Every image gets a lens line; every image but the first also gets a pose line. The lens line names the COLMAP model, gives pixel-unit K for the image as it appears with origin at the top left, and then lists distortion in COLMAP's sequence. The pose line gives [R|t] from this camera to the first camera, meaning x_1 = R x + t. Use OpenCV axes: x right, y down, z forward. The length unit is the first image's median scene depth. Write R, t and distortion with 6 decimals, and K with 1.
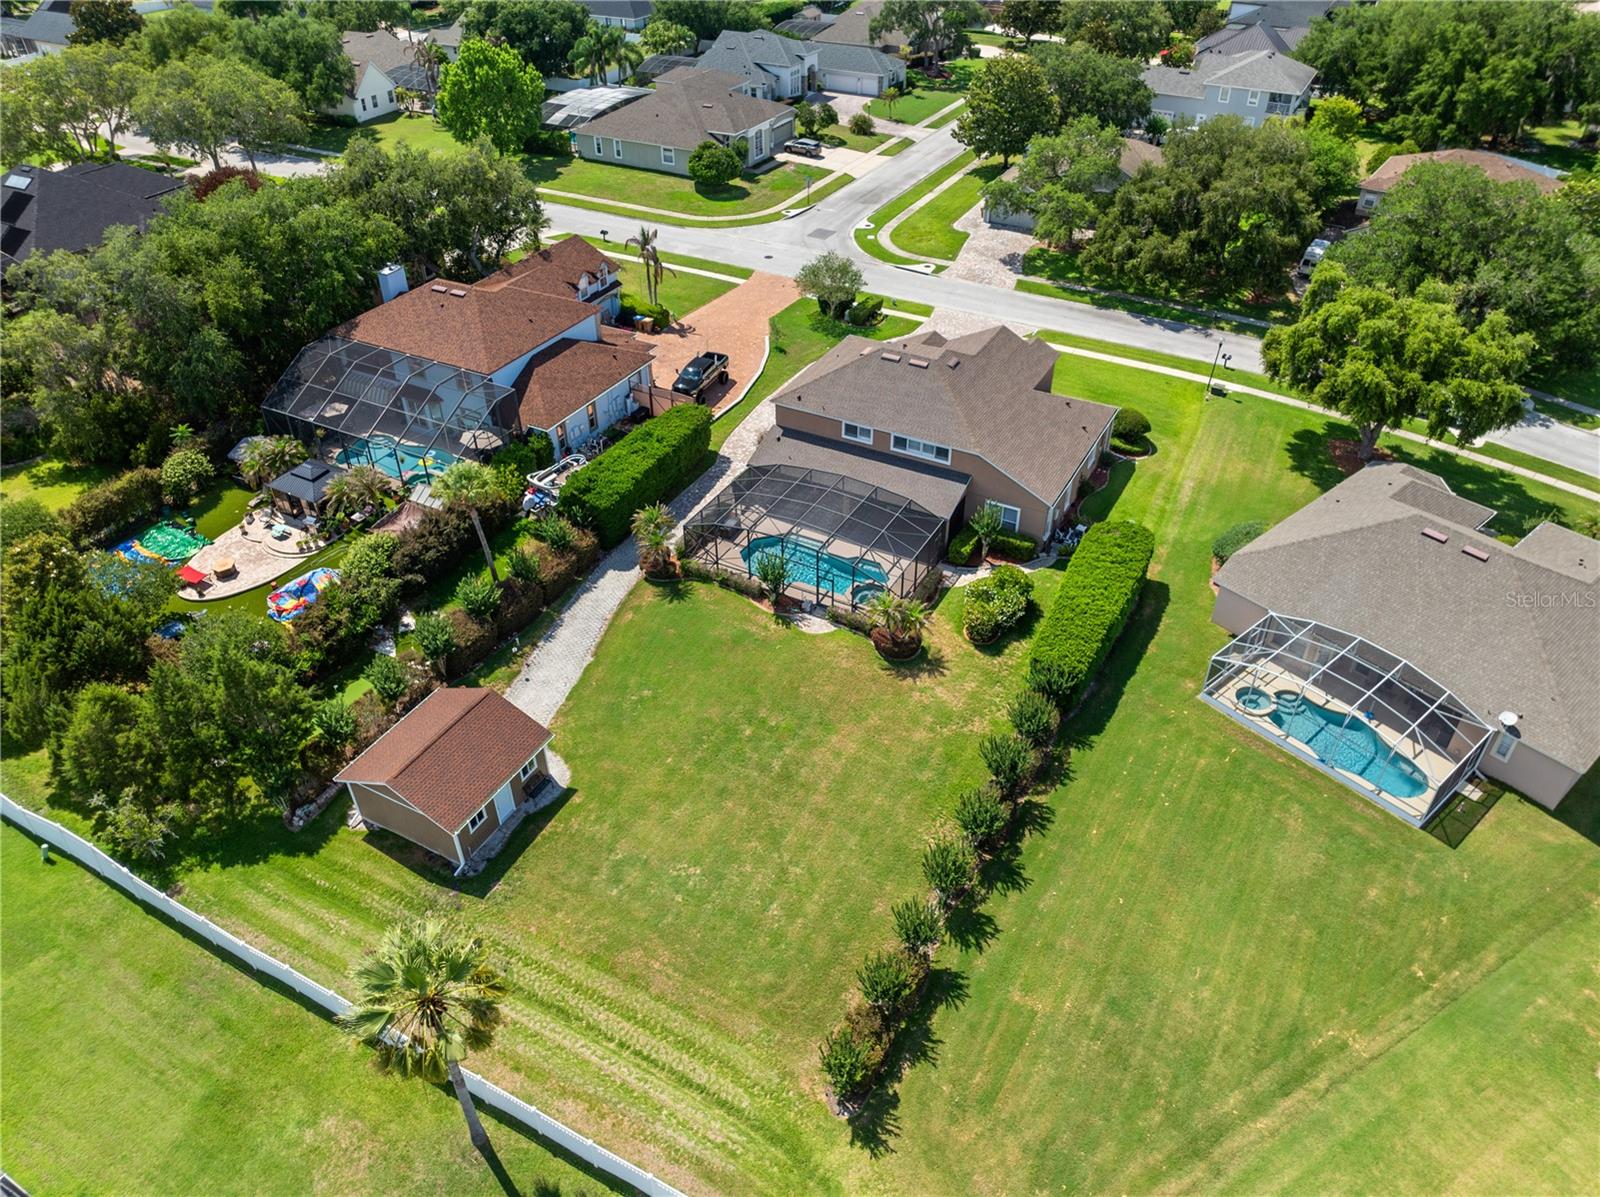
lens RADIAL K [[1129.3, 0, 807.6], [0, 1129.3, 592.9], [0, 0, 1]] dist [-0.036953, 0.003632]
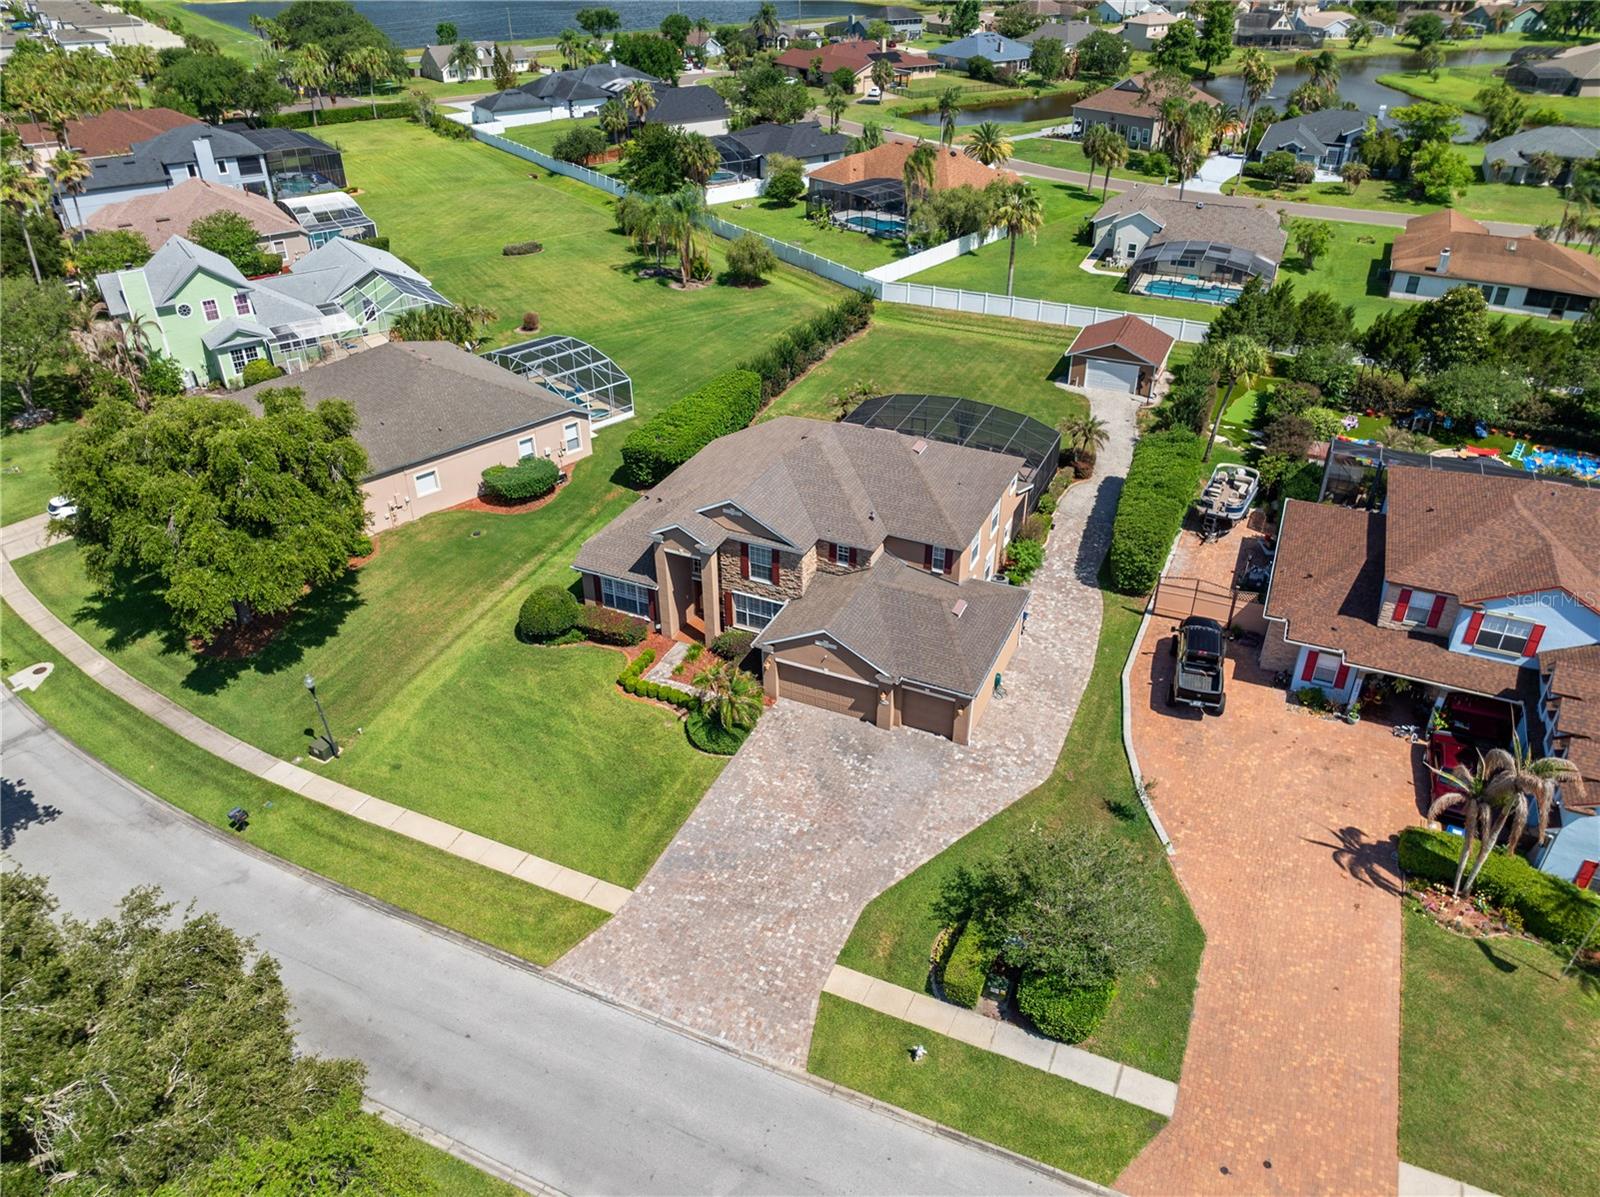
lens RADIAL K [[1129.3, 0, 807.6], [0, 1129.3, 592.9], [0, 0, 1]] dist [-0.036953, 0.003632]
pose [[-0.997880, 0.038923, -0.052166, 0.179030], [-0.034447, 0.364200, 0.930683, -0.925407], [0.055224, 0.930507, -0.362087, 1.411230]]
